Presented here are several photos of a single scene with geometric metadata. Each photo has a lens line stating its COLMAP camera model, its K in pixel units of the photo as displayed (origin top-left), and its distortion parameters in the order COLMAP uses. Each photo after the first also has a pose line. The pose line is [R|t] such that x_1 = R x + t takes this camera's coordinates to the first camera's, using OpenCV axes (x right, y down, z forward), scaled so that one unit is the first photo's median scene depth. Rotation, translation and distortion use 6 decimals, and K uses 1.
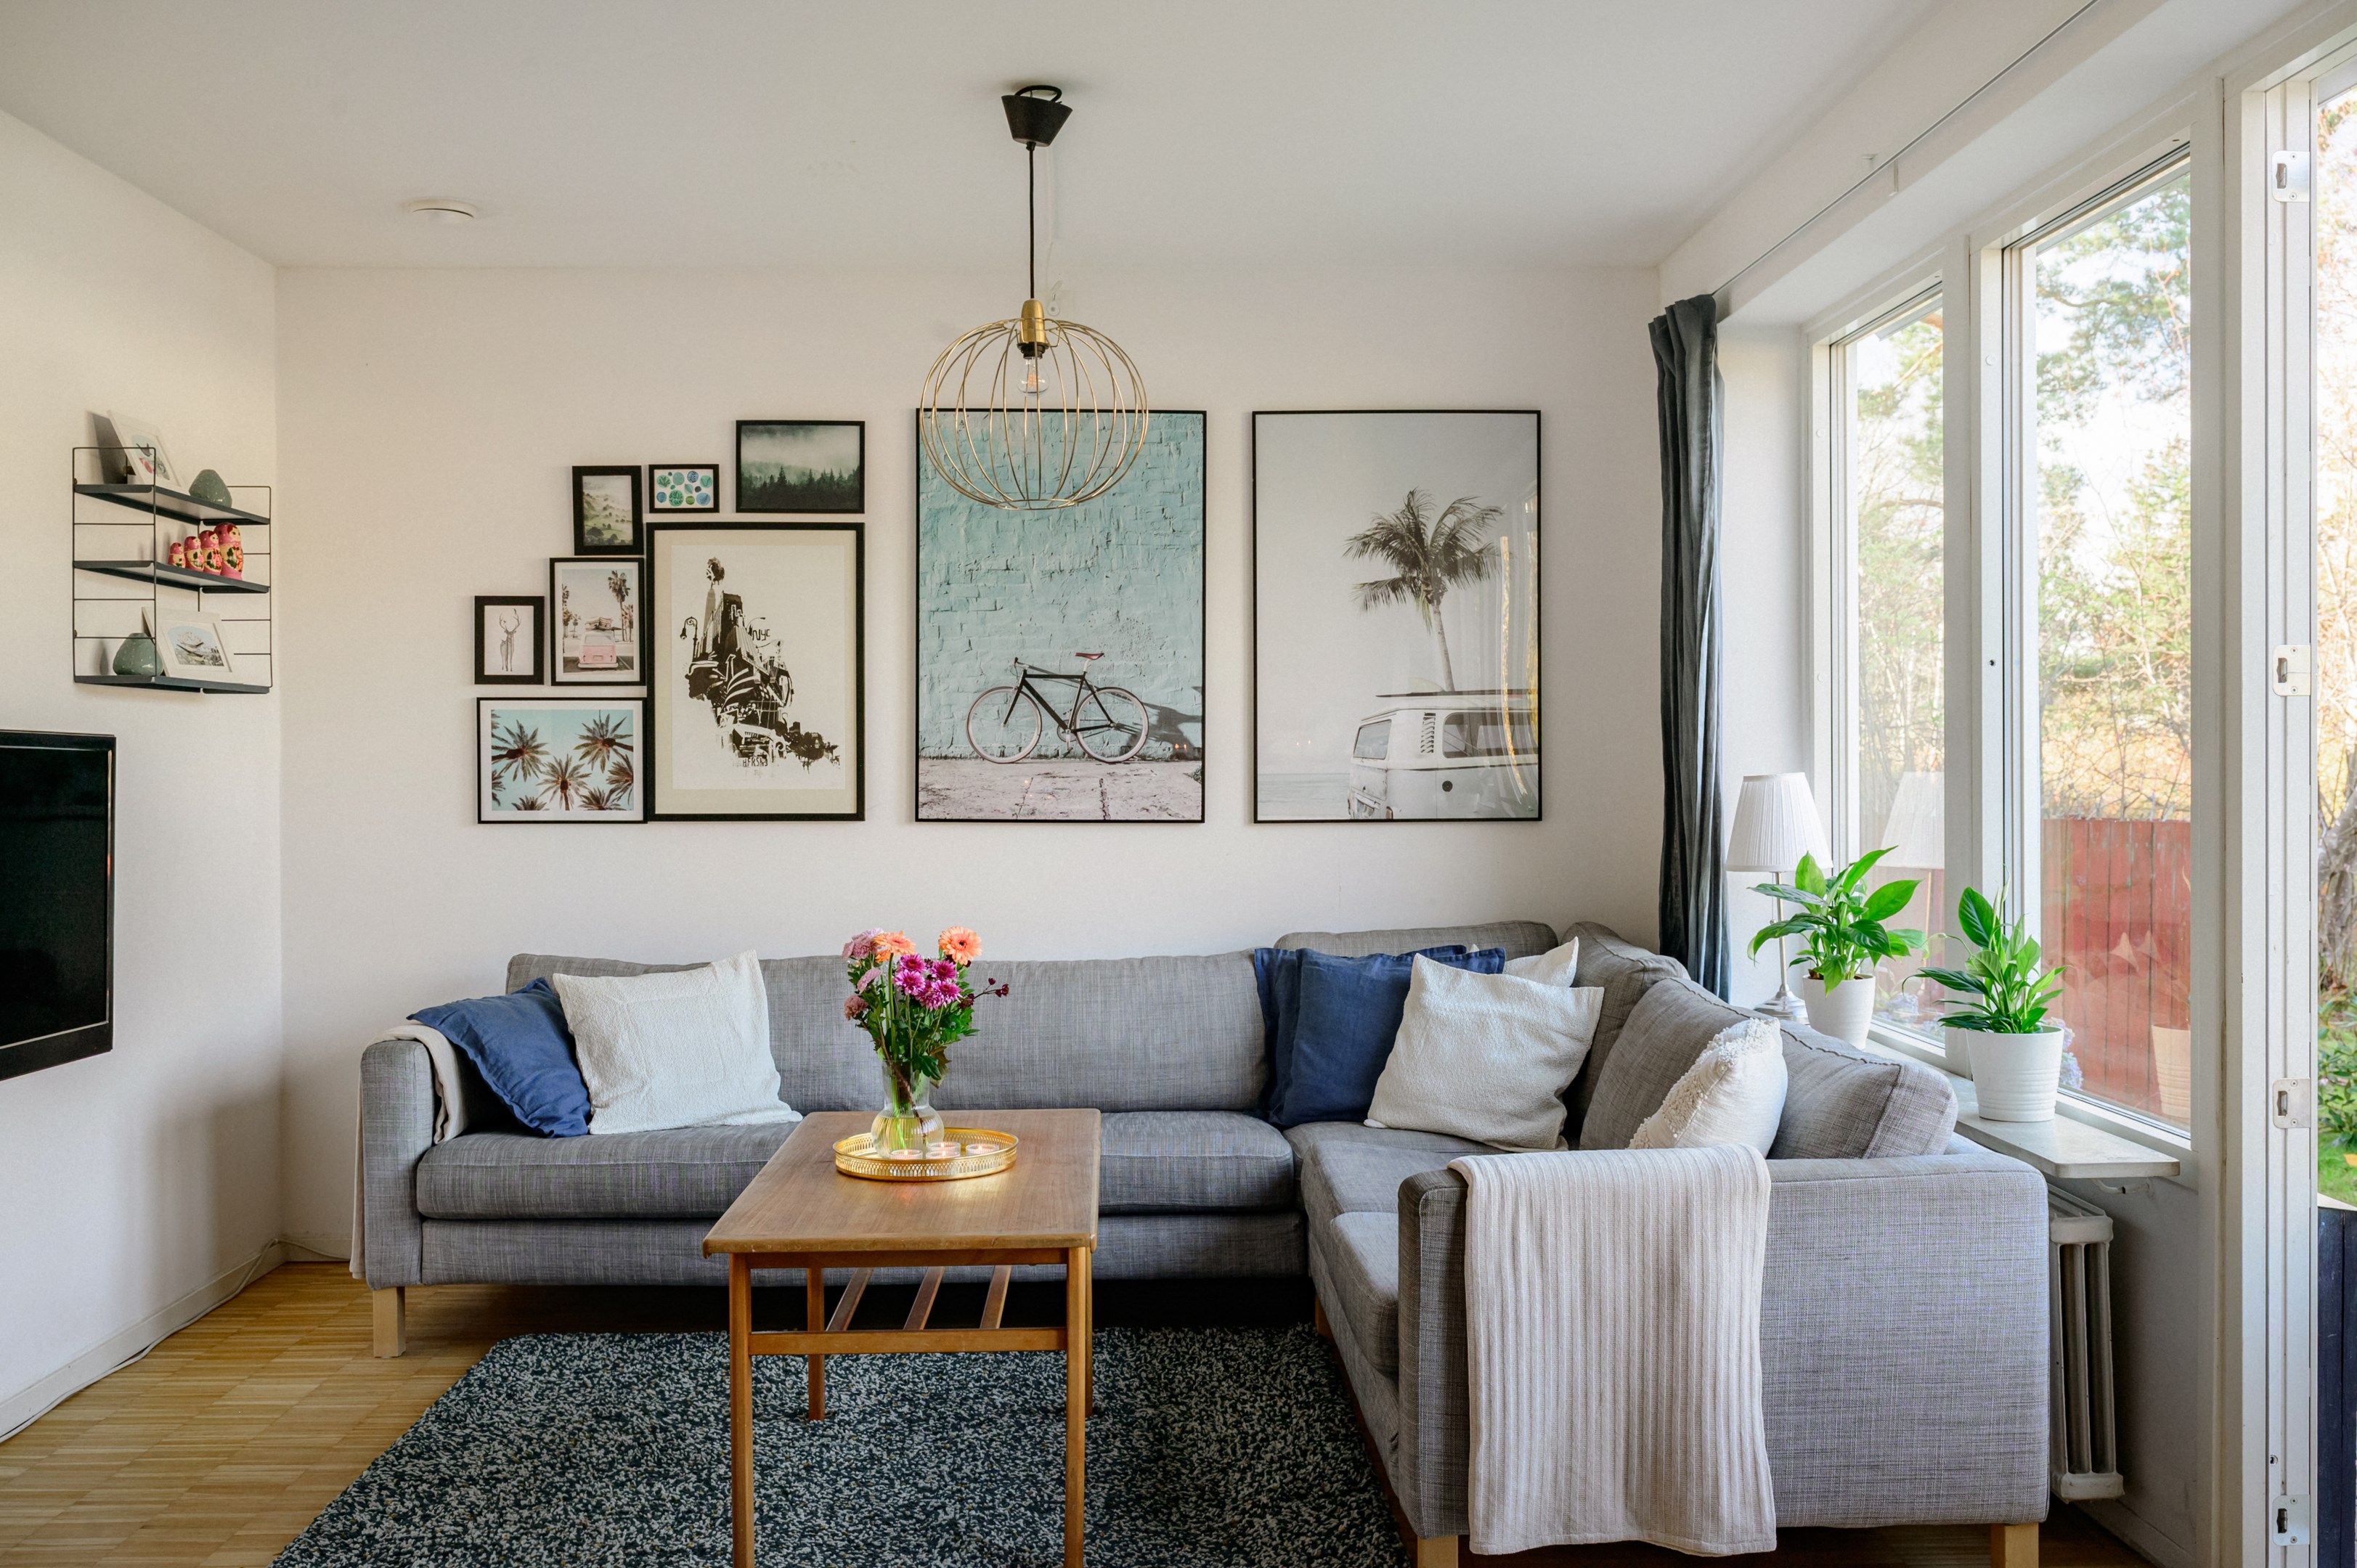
lens RADIAL K [[2232.3, 0, 1221.2], [0, 2232.3, 782.8], [0, 0, 1]] dist [0.001622, 0.003071]
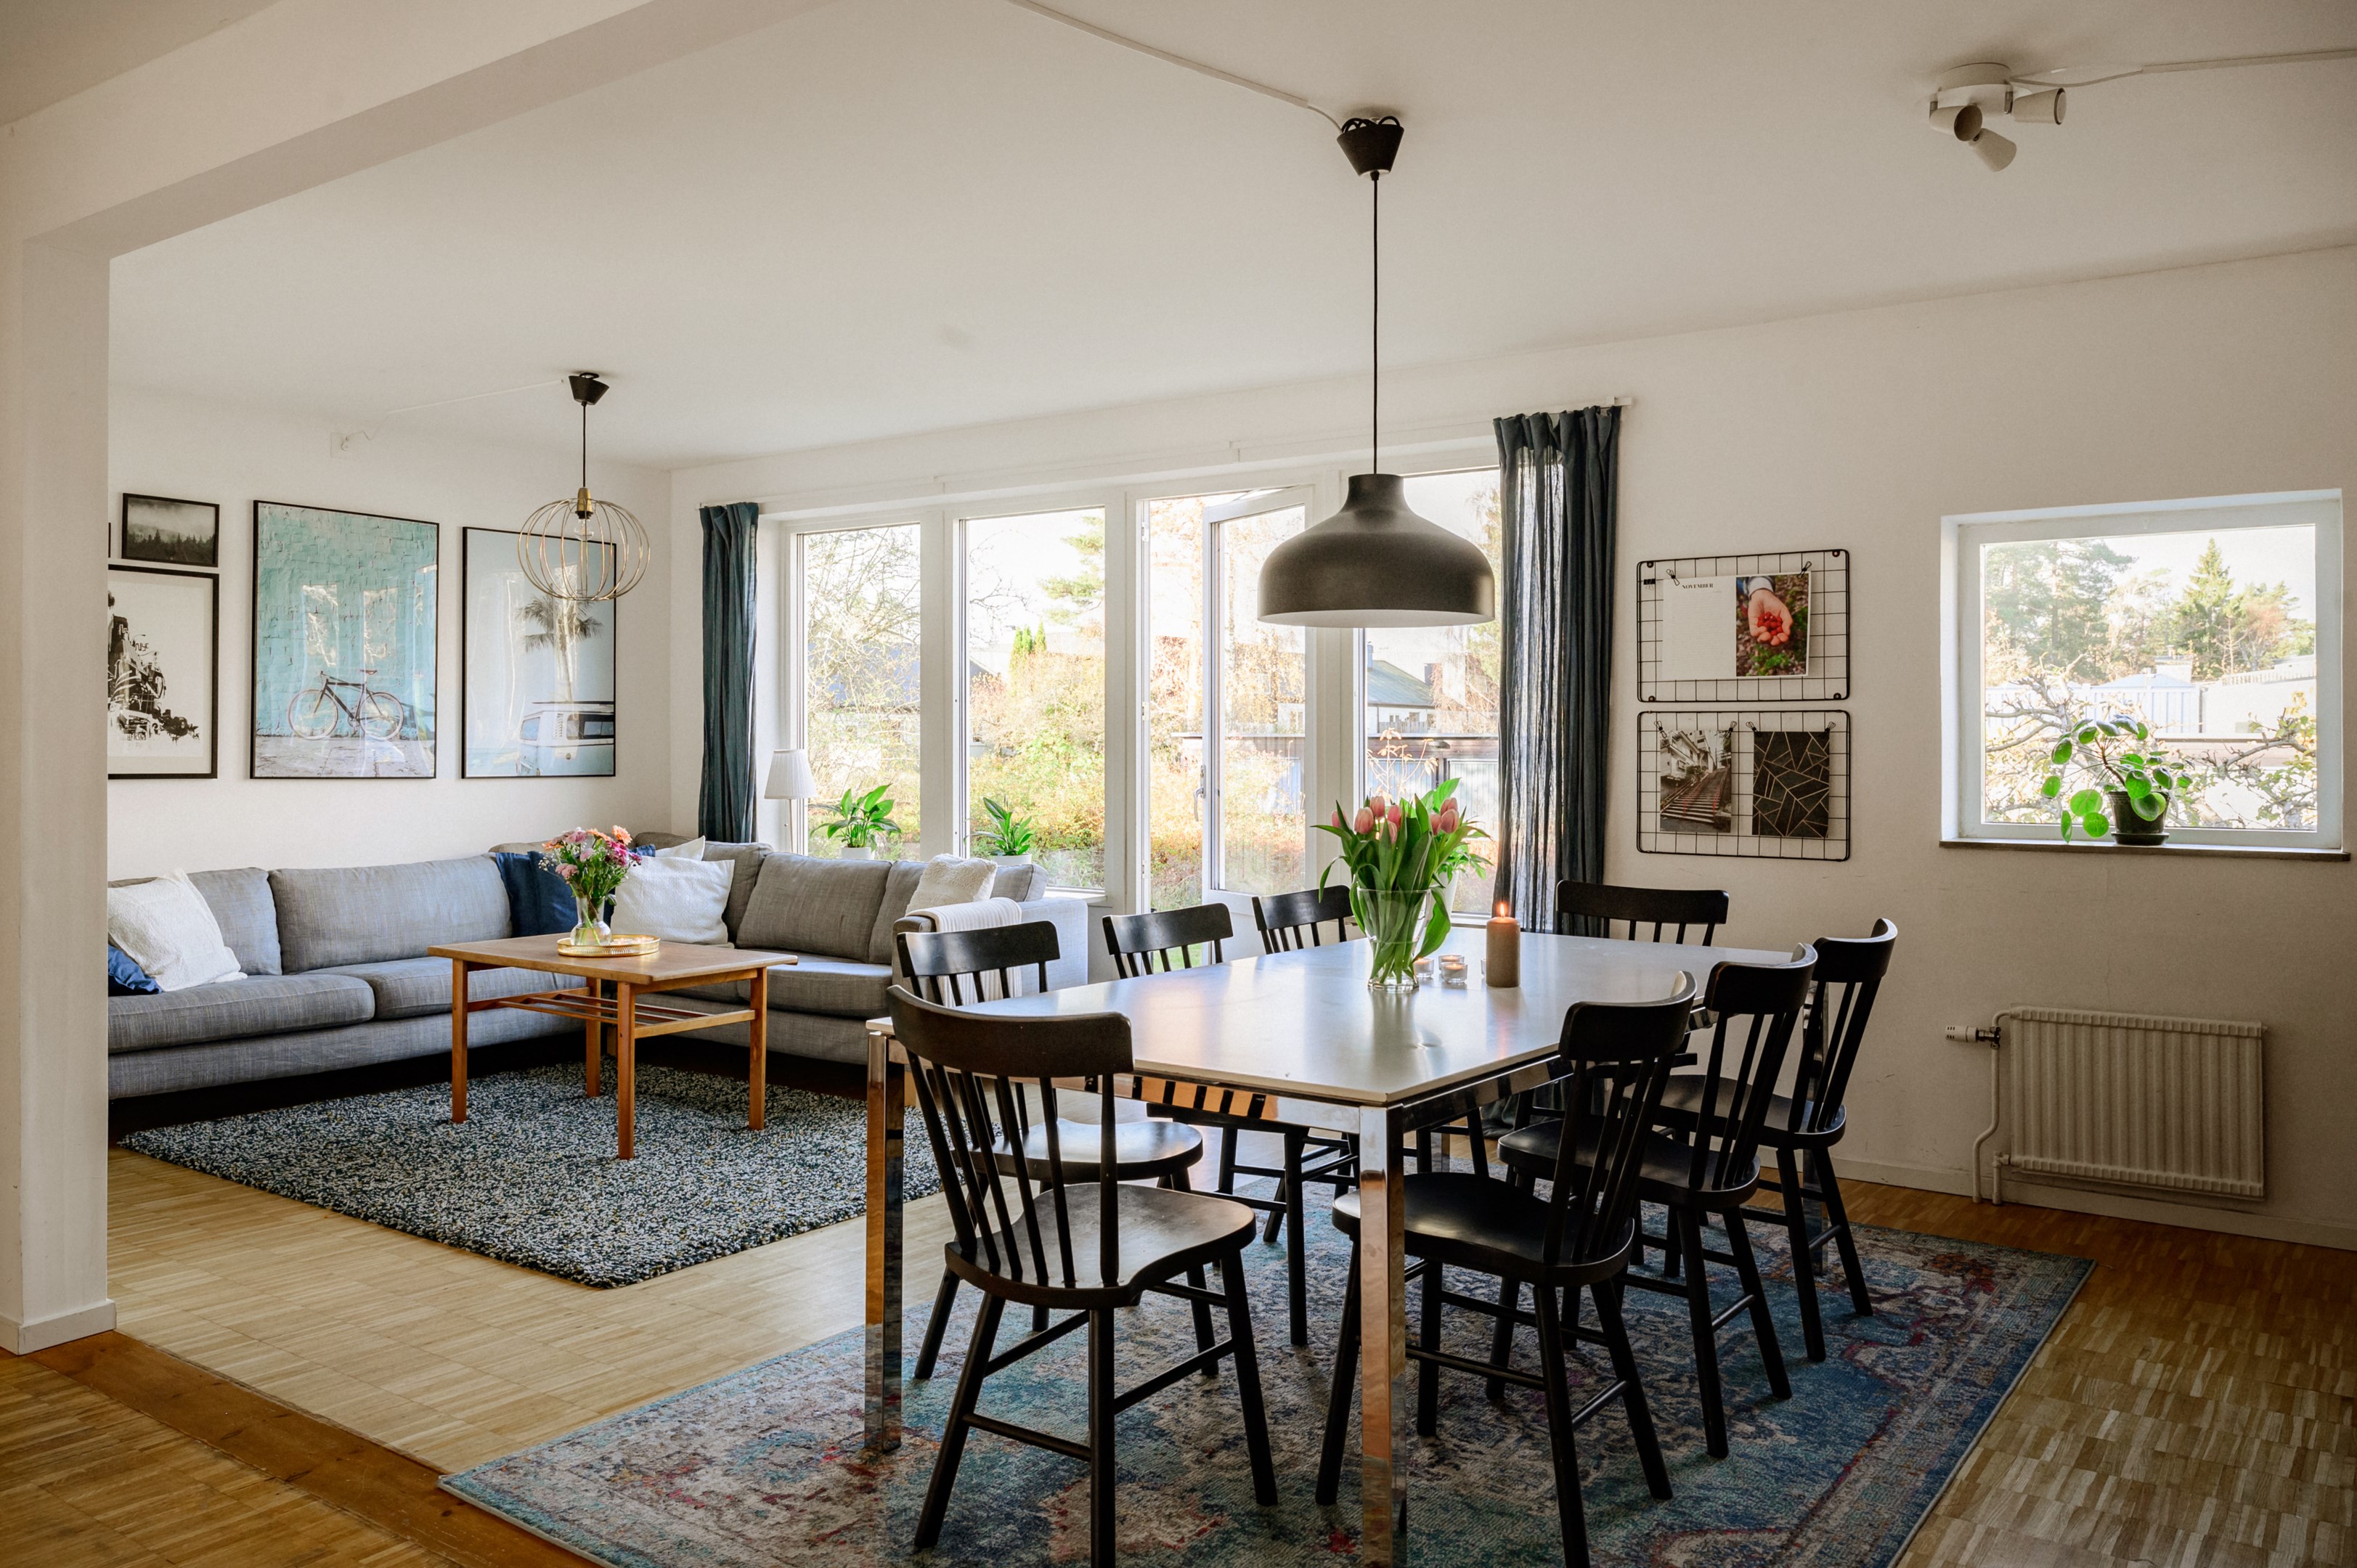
lens RADIAL K [[1737.4, 0, 1213.5], [0, 1737.4, 761.1], [0, 0, 1]] dist [0.003393, -0.006427]
pose [[0.595305, 0.001764, 0.803498, -0.685355], [0.001639, 0.999993, -0.003410, 0.010541], [-0.803498, 0.003347, 0.595298, -0.195993]]
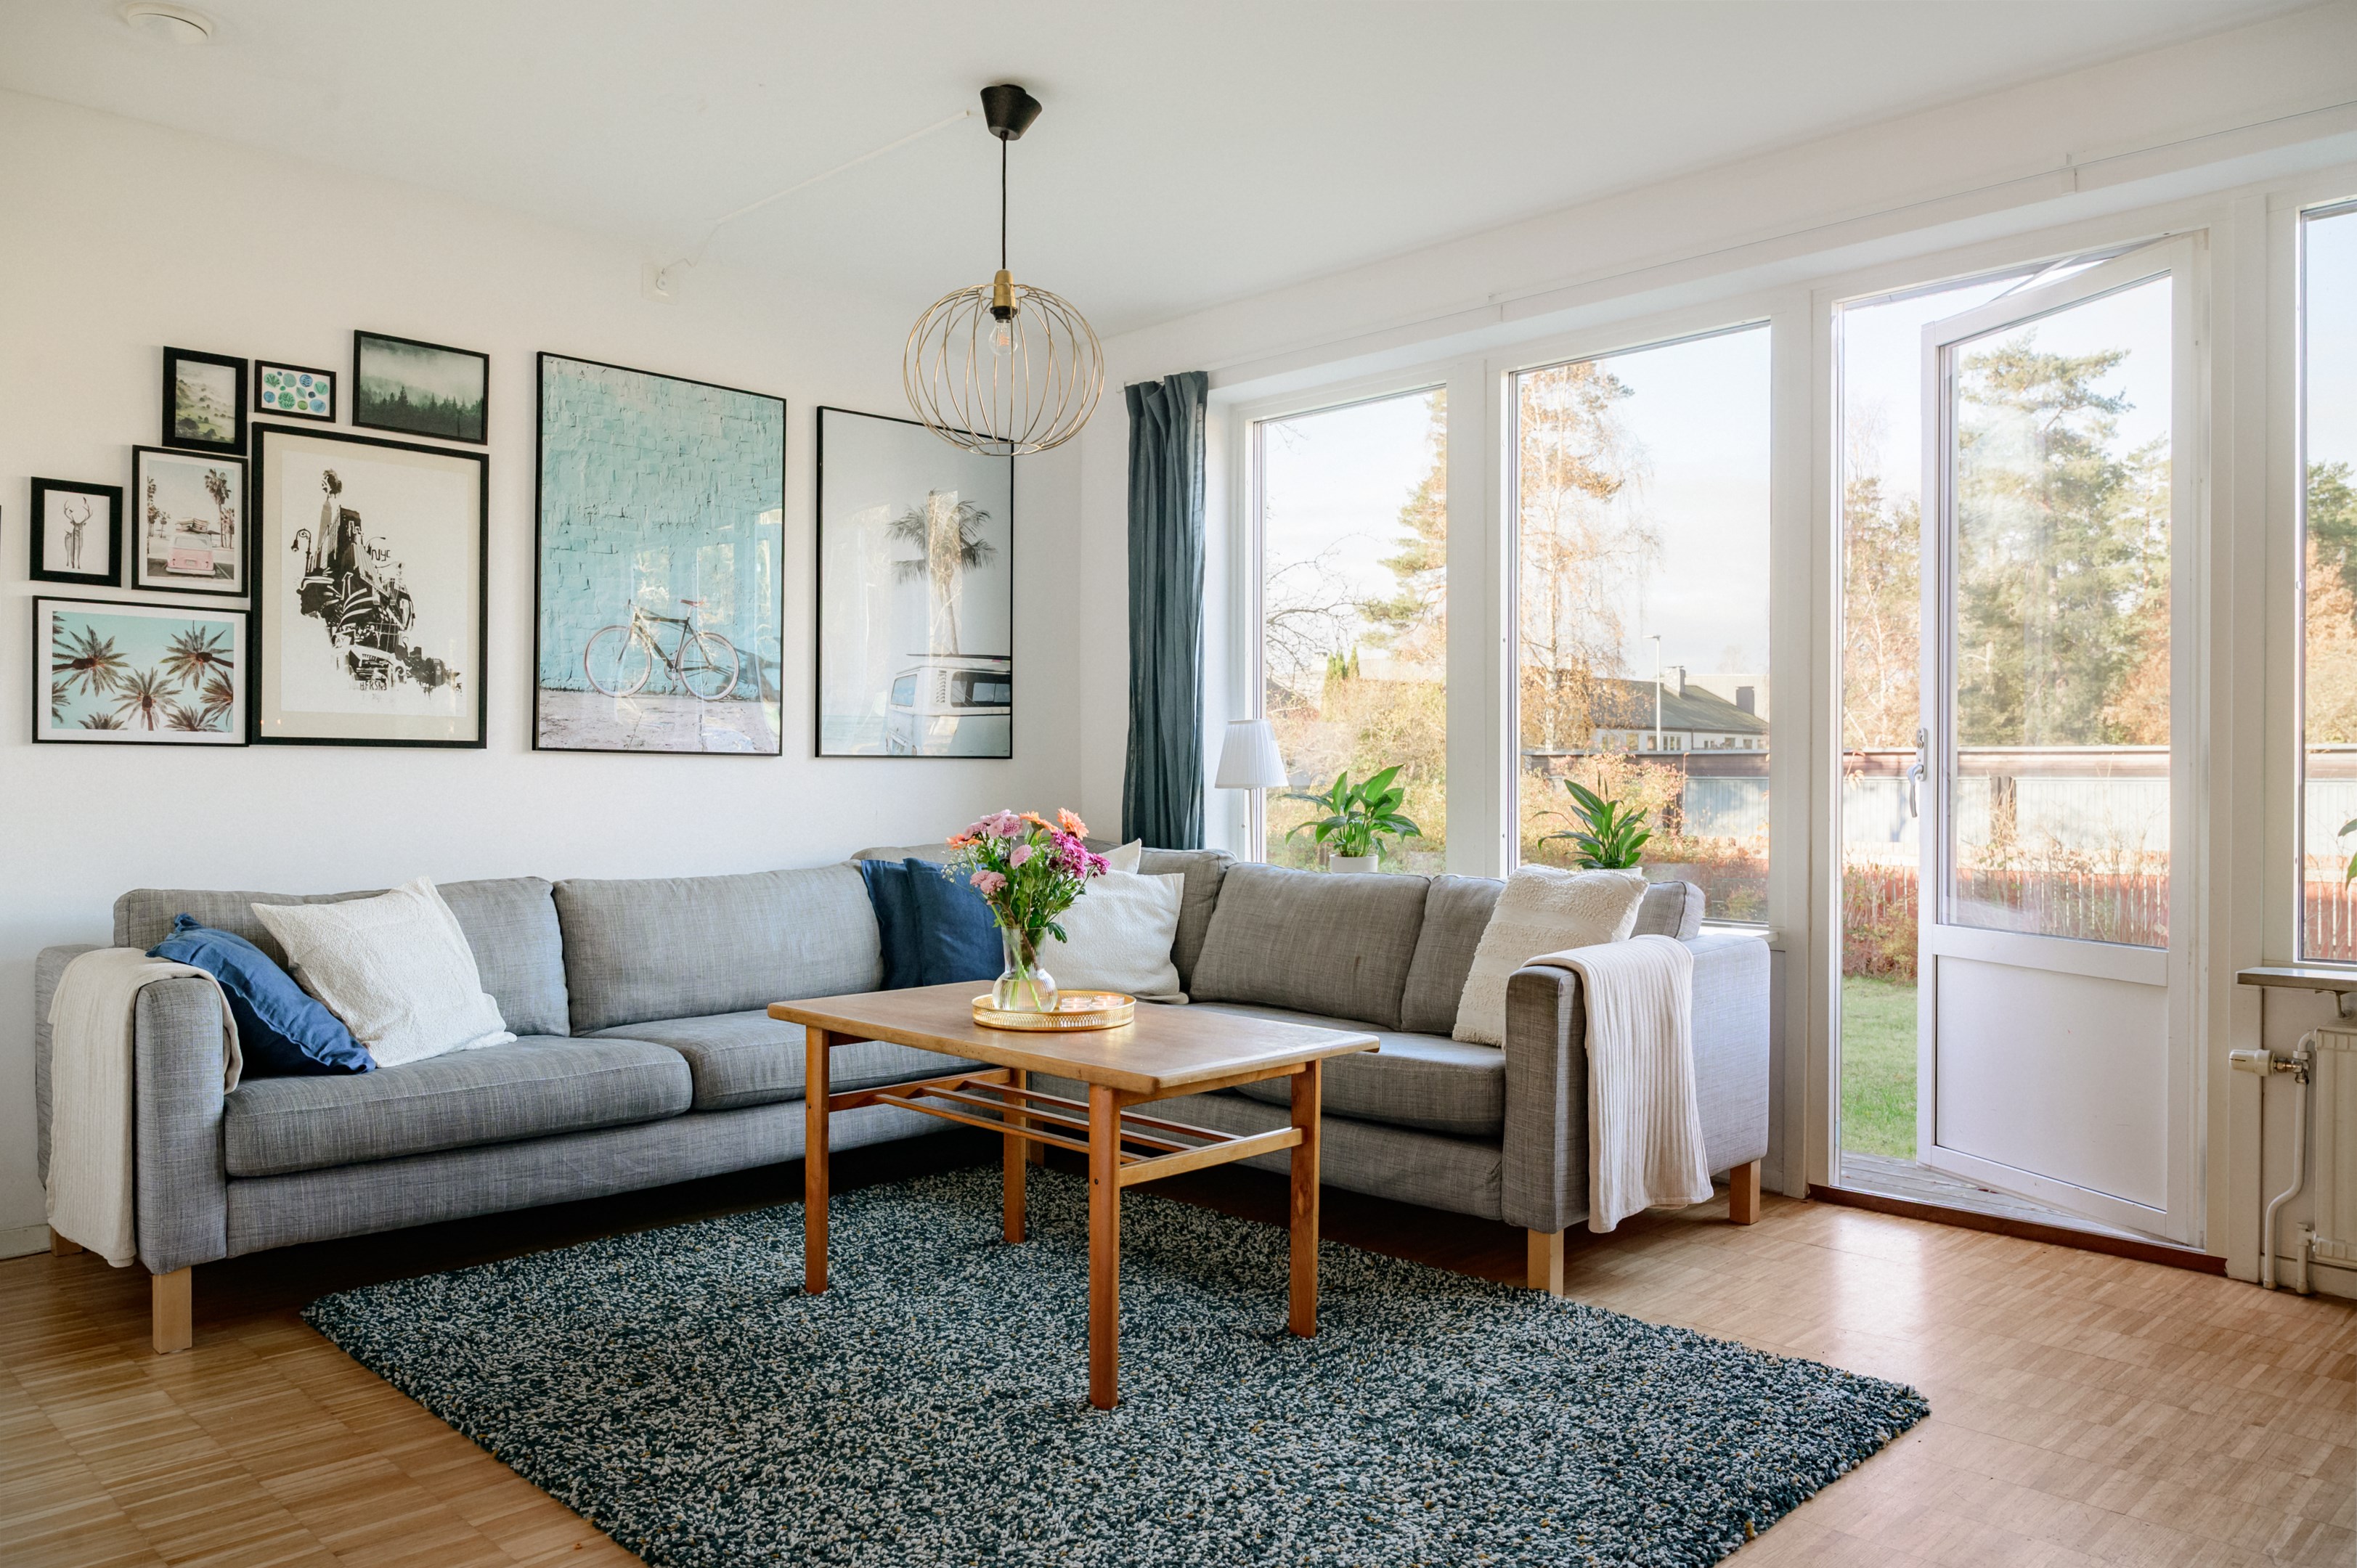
lens RADIAL K [[1666.3, 0, 1188.6], [0, 1666.3, 783.8], [0, 0, 1]] dist [-0.002398, -0.001295]
pose [[0.731304, 0.004280, 0.682038, -0.443369], [0.002375, 0.999958, -0.008821, 0.040563], [-0.682048, 0.008070, 0.731263, 0.231294]]
